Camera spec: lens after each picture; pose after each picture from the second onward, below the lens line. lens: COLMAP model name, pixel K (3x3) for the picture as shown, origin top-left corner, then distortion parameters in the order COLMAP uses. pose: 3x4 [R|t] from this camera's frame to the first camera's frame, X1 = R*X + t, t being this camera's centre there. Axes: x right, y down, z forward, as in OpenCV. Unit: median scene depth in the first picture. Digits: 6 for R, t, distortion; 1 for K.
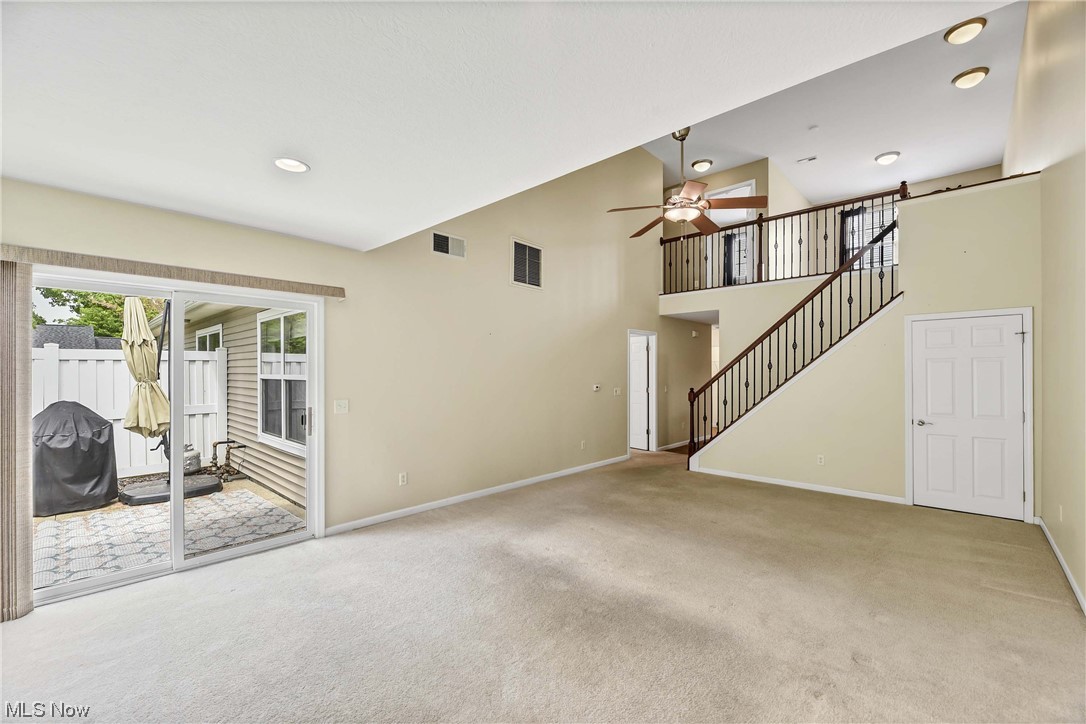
lens RADIAL K [[447.0, 0, 547.1], [0, 447.0, 373.6], [0, 0, 1]] dist [-0.010926, -0.000018]
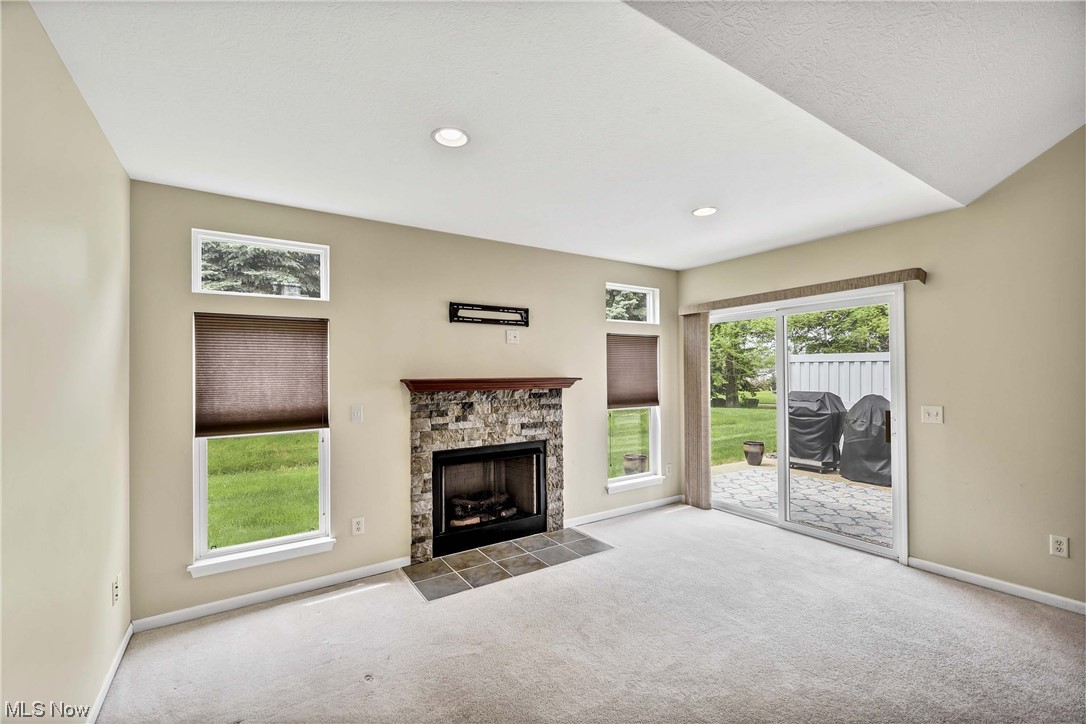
lens RADIAL K [[463.9, 0, 551.0], [0, 463.9, 365.7], [0, 0, 1]] dist [-0.001810, -0.000197]
pose [[-0.238580, -0.015356, -0.971002, 0.525316], [0.006676, 0.999825, -0.017452, -0.002980], [0.971100, -0.010646, -0.238435, 0.555626]]
